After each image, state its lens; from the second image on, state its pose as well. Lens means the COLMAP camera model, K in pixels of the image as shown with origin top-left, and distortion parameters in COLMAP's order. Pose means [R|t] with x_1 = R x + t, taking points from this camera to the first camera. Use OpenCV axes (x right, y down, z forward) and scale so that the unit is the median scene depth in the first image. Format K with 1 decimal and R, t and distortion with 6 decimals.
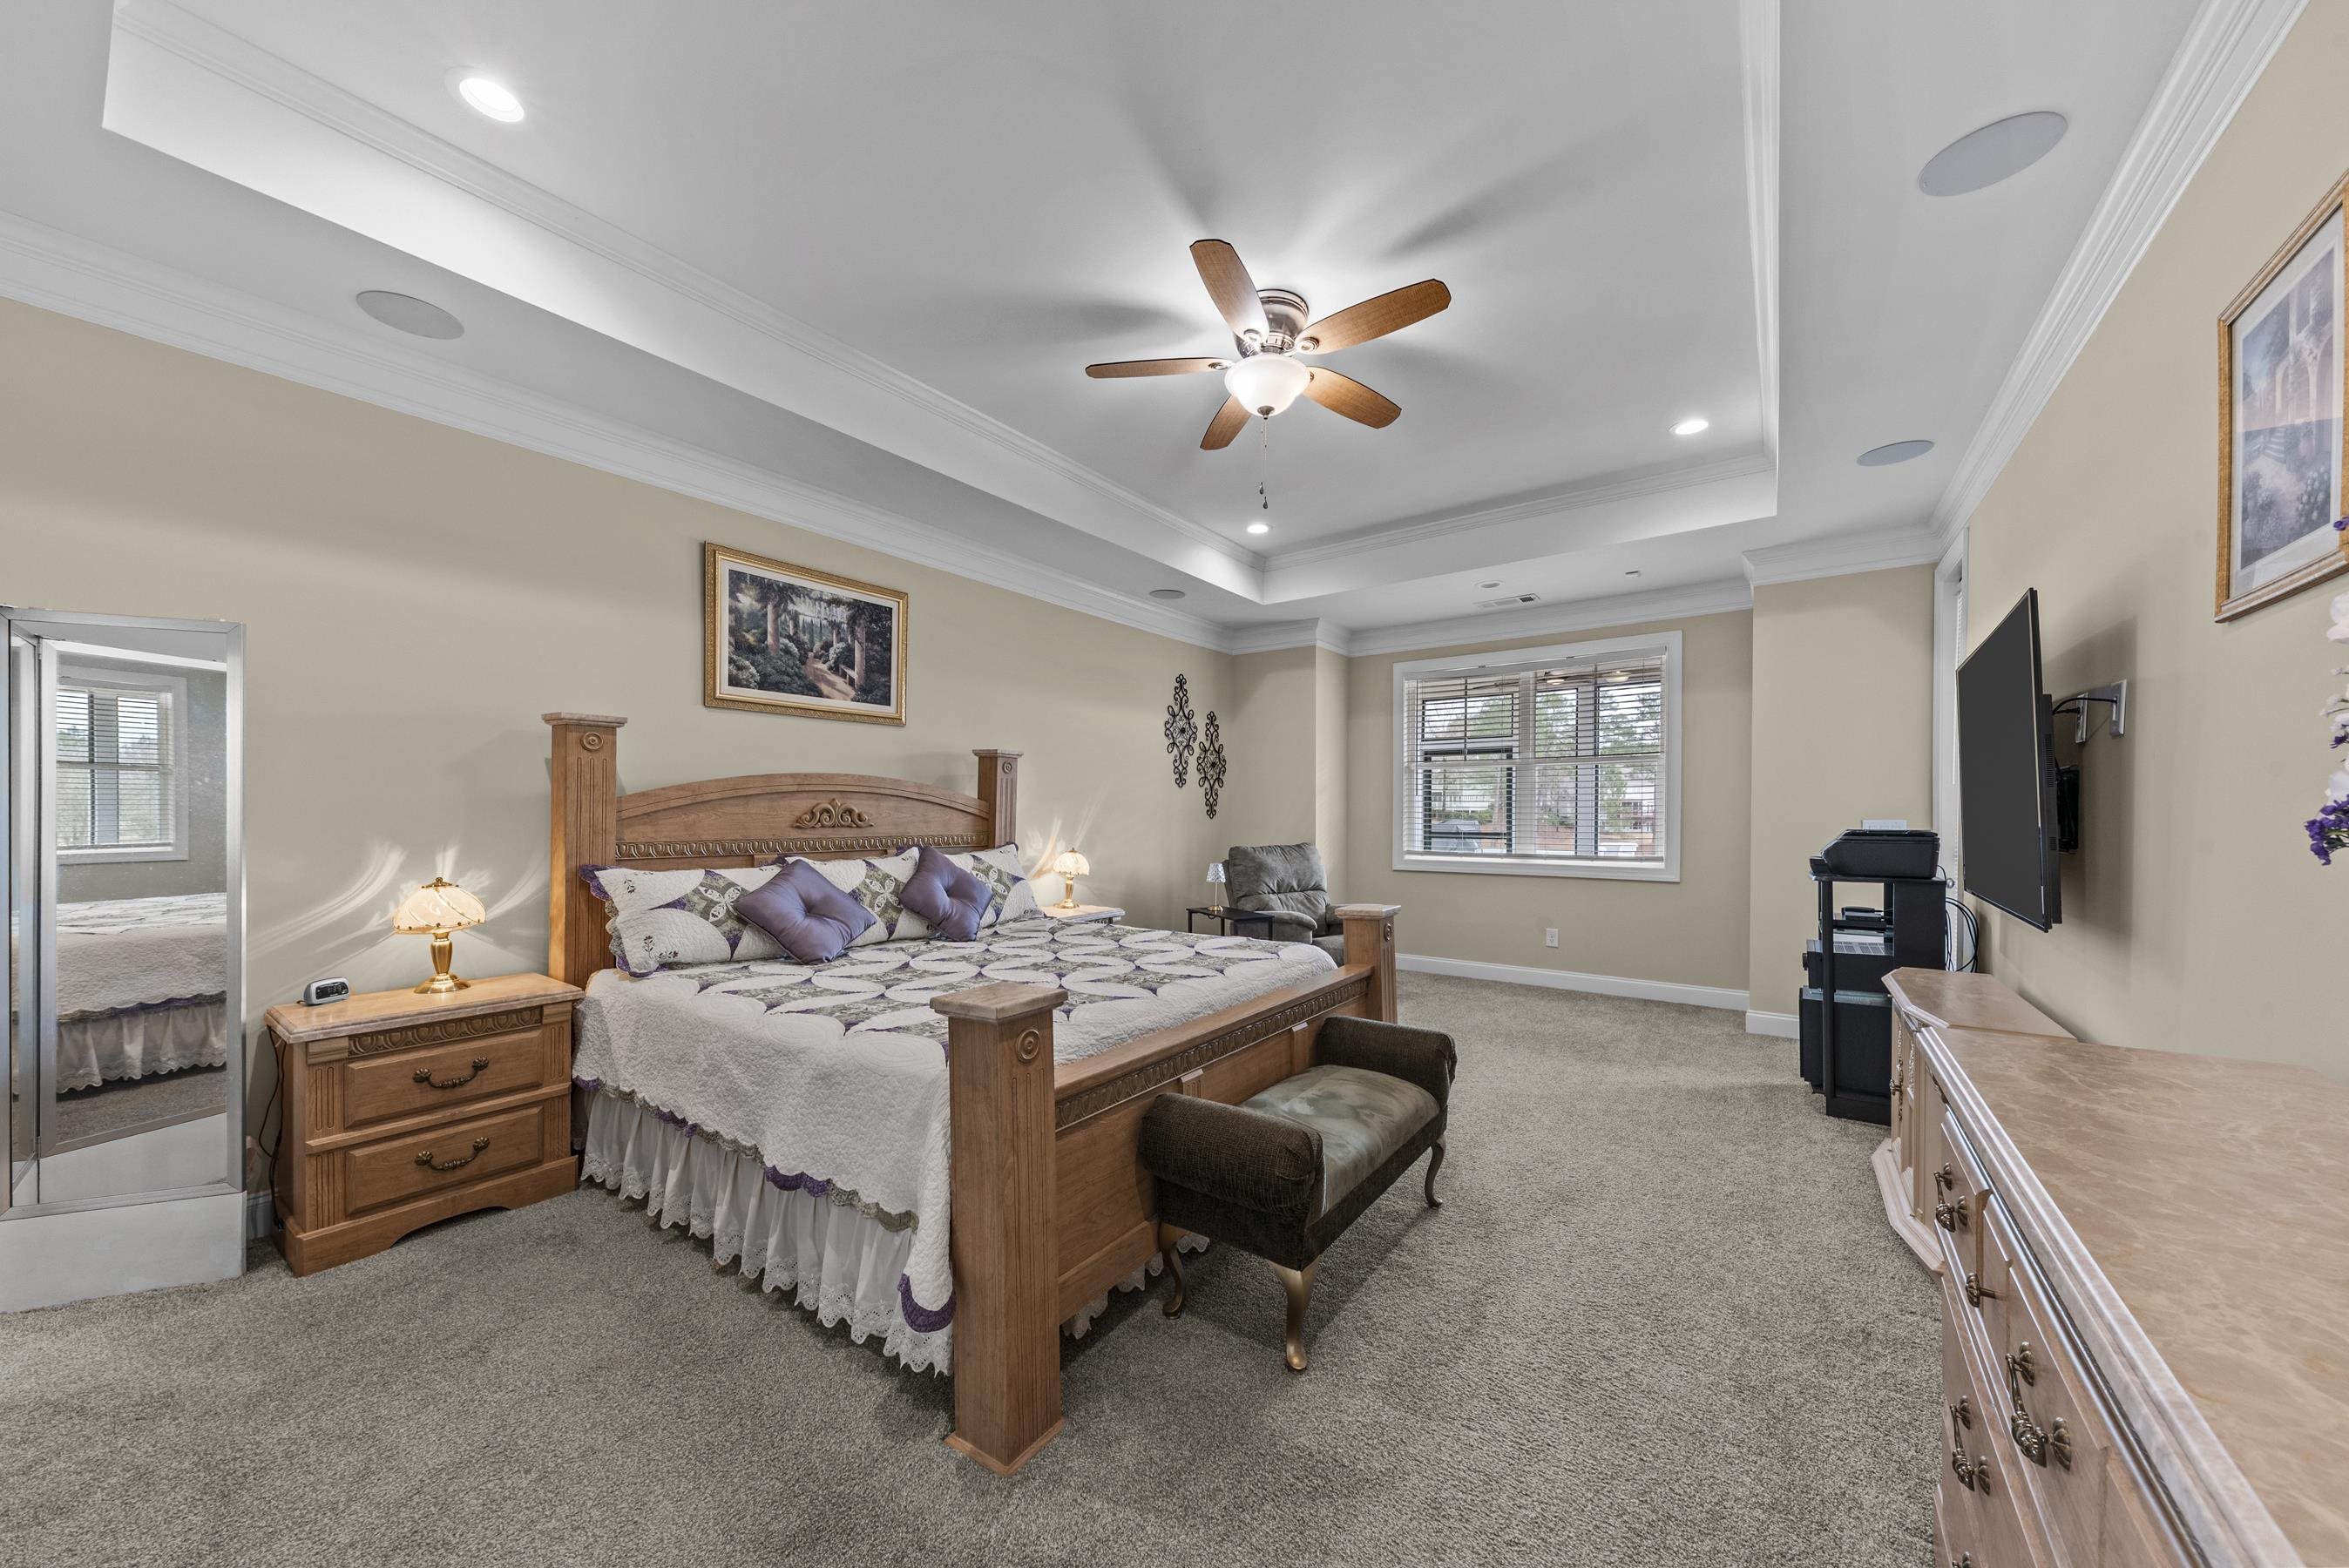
lens RADIAL K [[810.8, 0, 1185.0], [0, 810.8, 802.0], [0, 0, 1]] dist [0.009934, -0.002461]
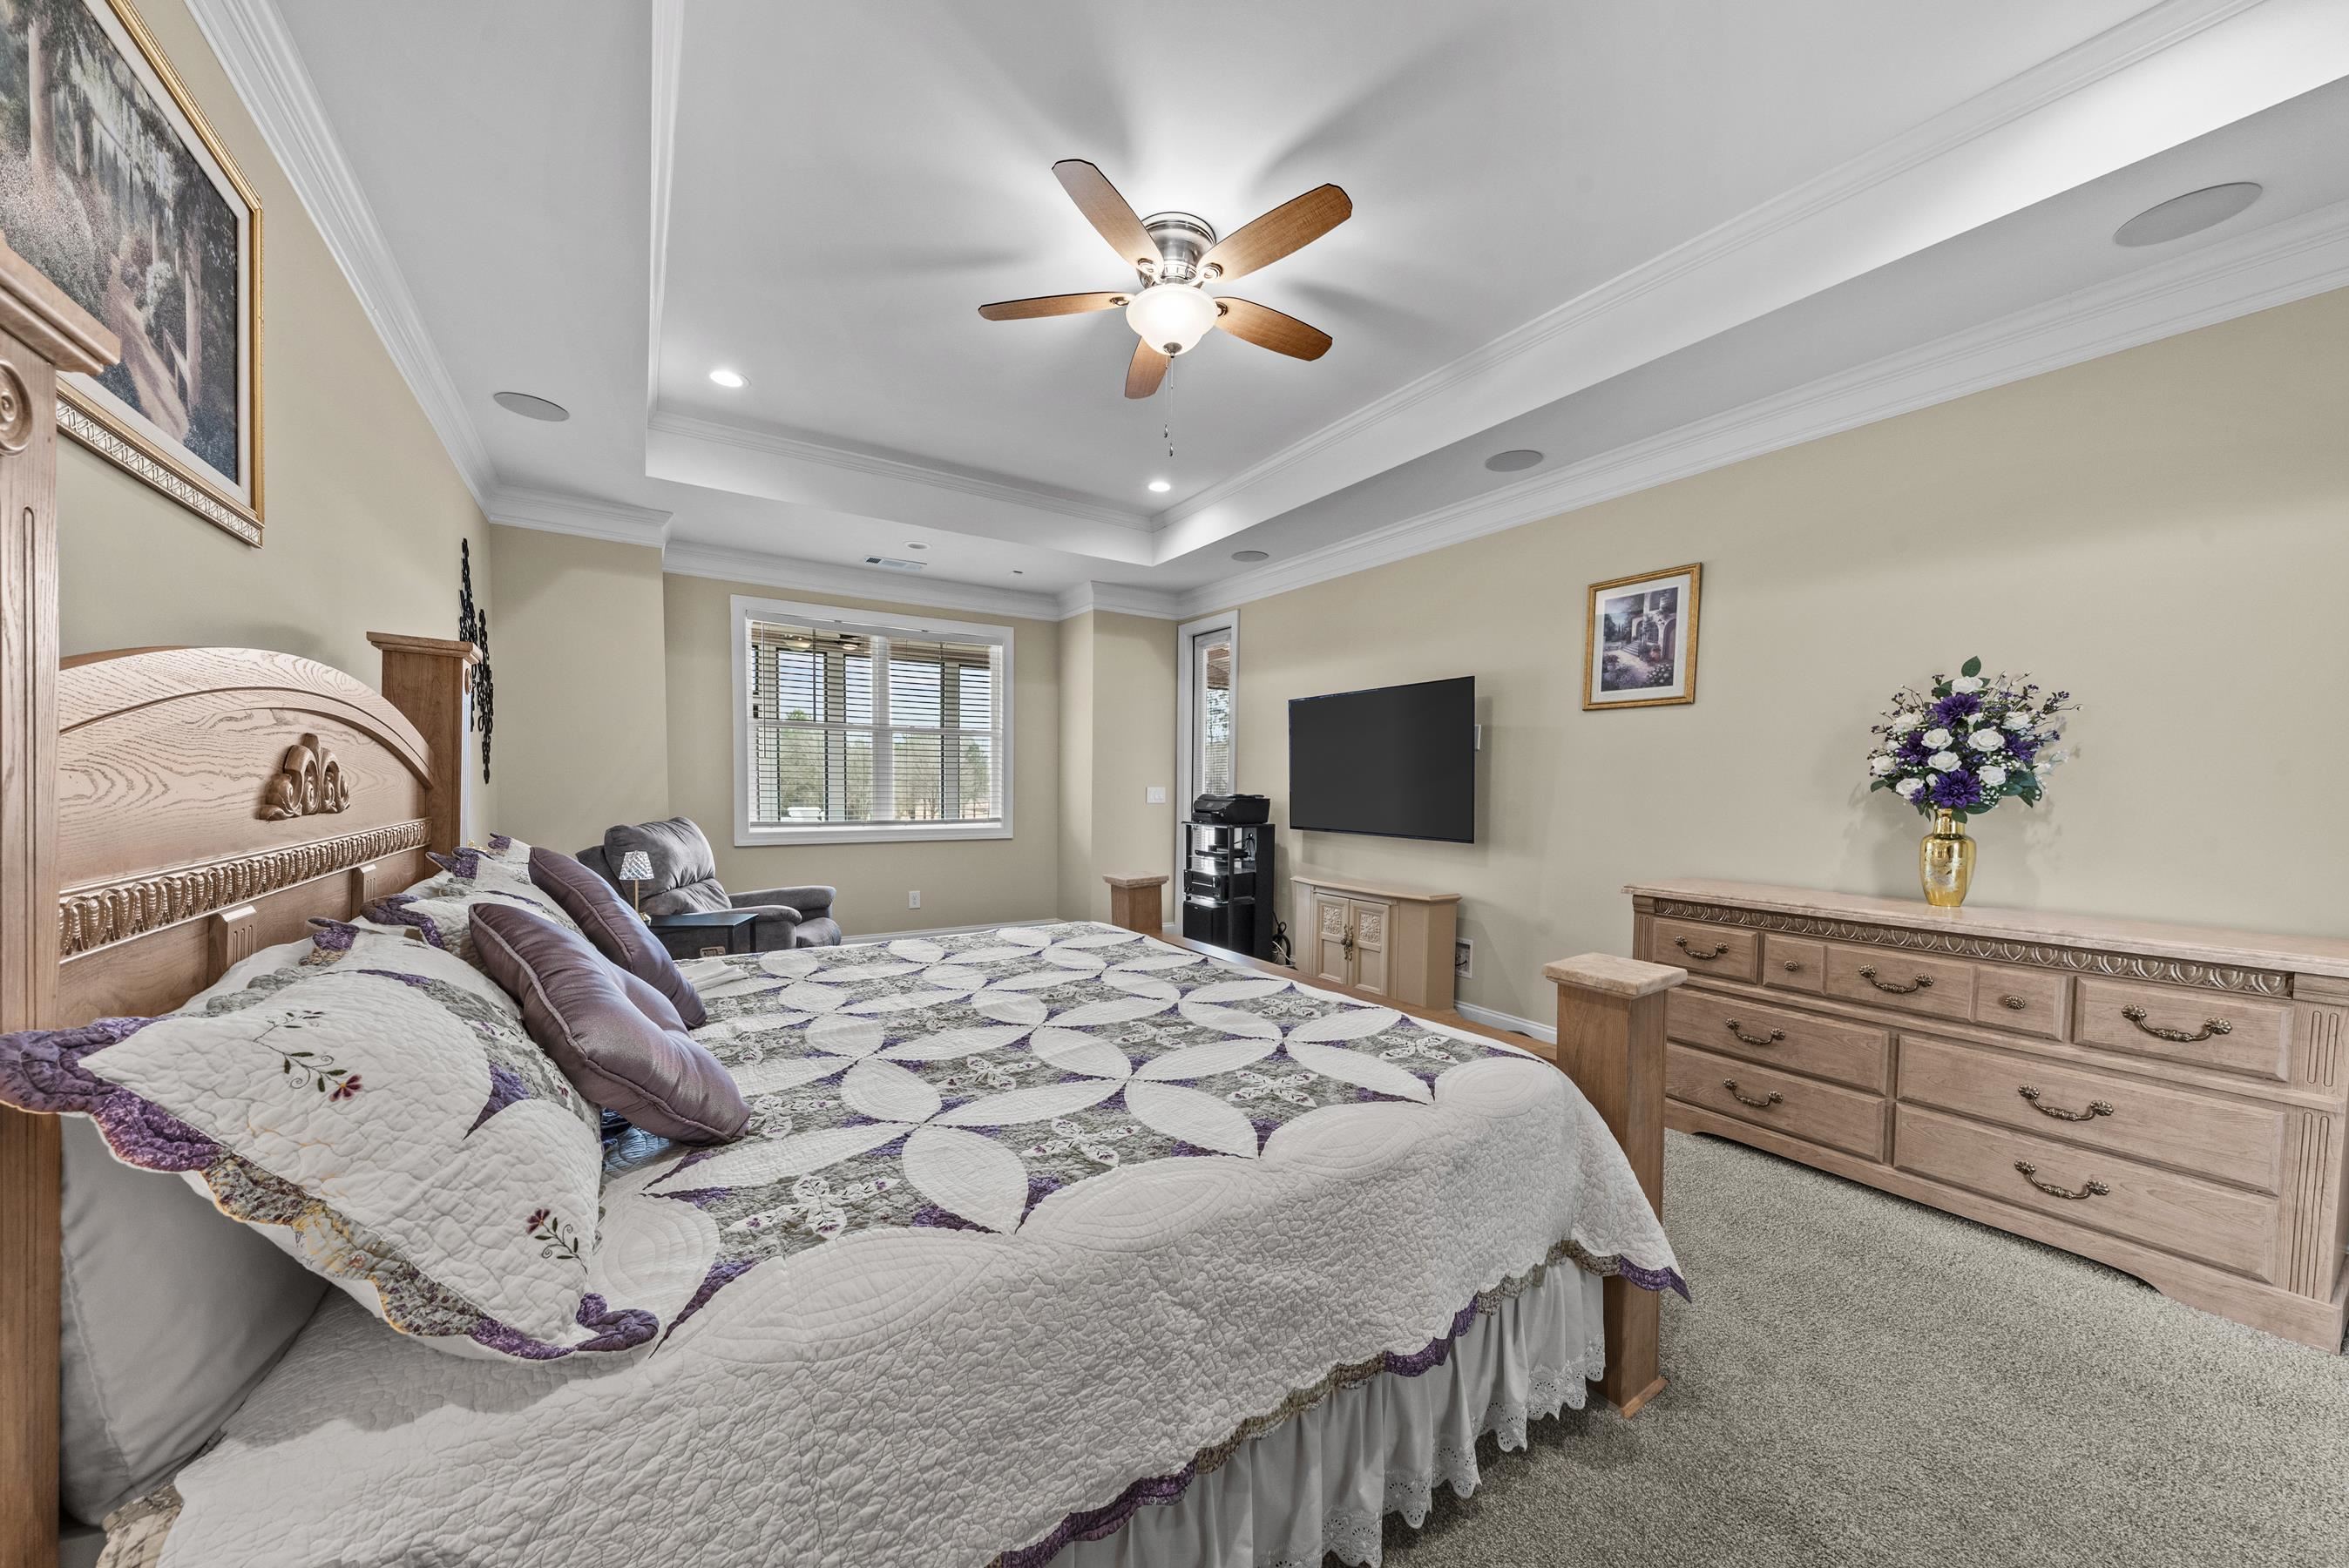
lens RADIAL K [[810.8, 0, 1173.7], [0, 810.8, 797.9], [0, 0, 1]] dist [0.009934, -0.002461]
pose [[0.371619, -0.014659, 0.928269, -0.600964], [-0.021993, 0.999456, 0.024587, 0.006009], [-0.928125, -0.029553, 0.371095, 0.497270]]
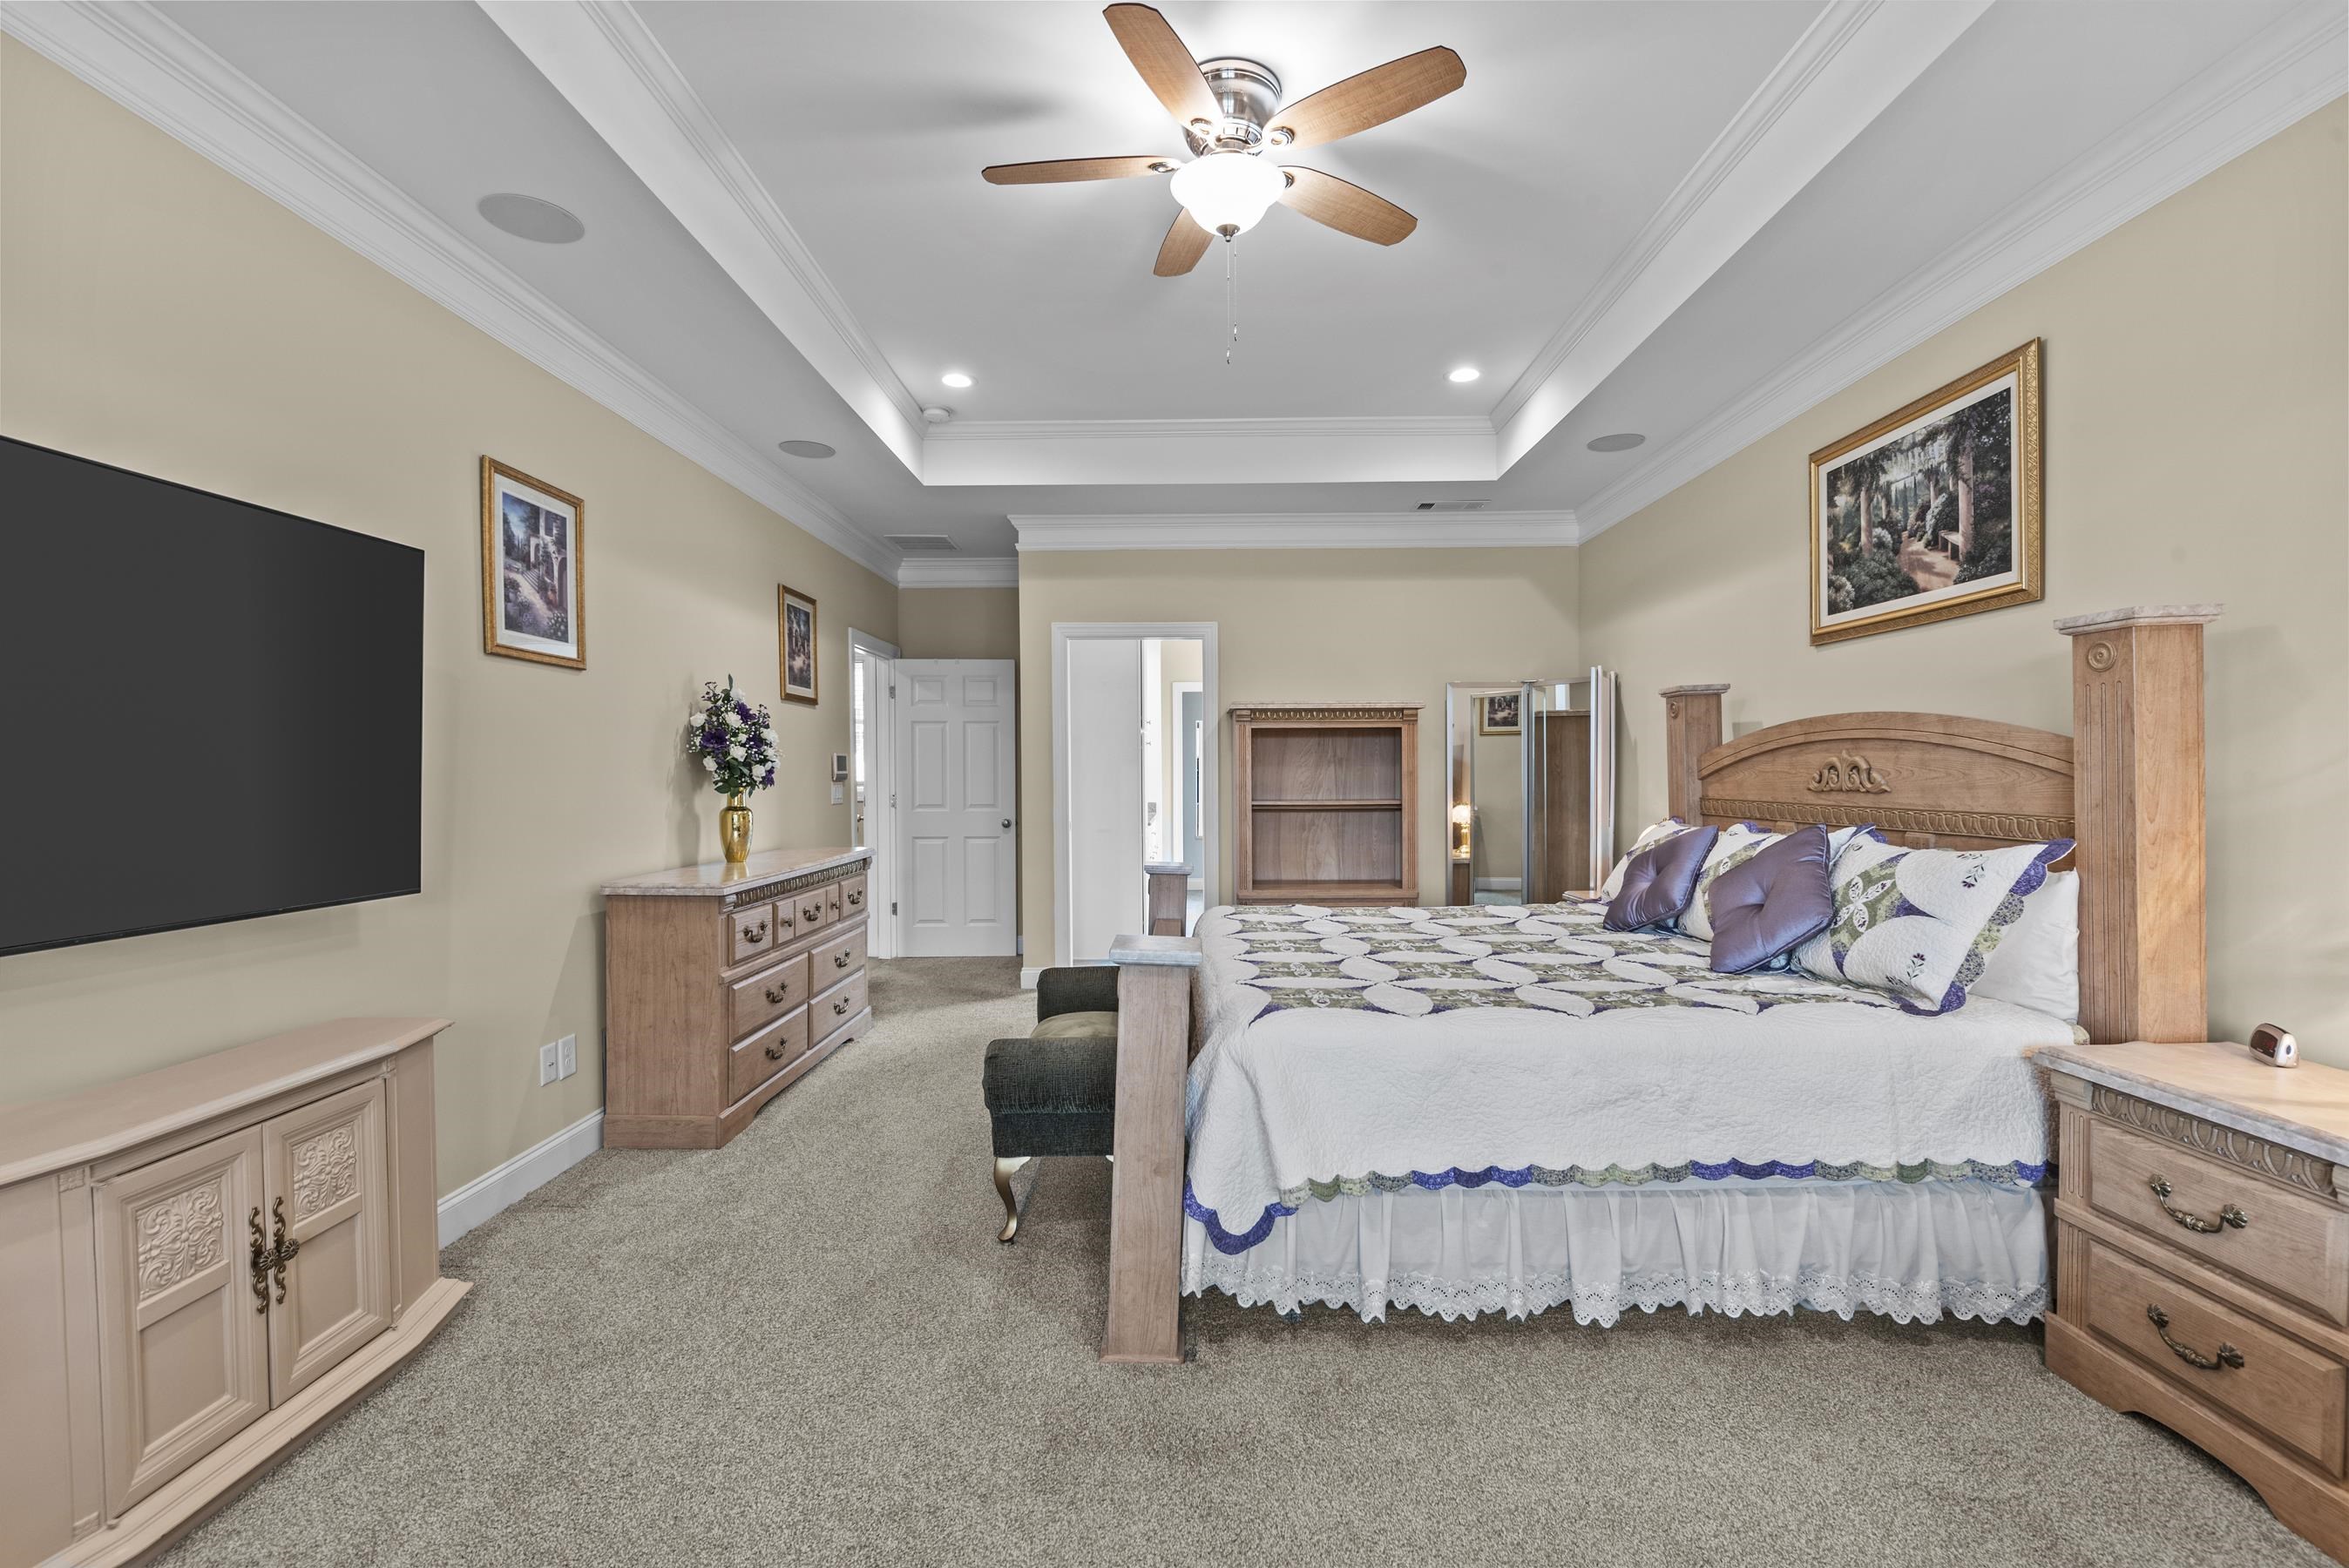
lens RADIAL K [[1049.5, 0, 1173.4], [0, 1049.5, 783.1], [0, 0, 1]] dist [0.000164, -0.000002]
pose [[-0.824591, 0.014699, -0.565539, 0.533638], [0.019073, 0.999816, -0.001824, 0.014440], [0.565408, -0.012290, -0.824720, 1.365097]]
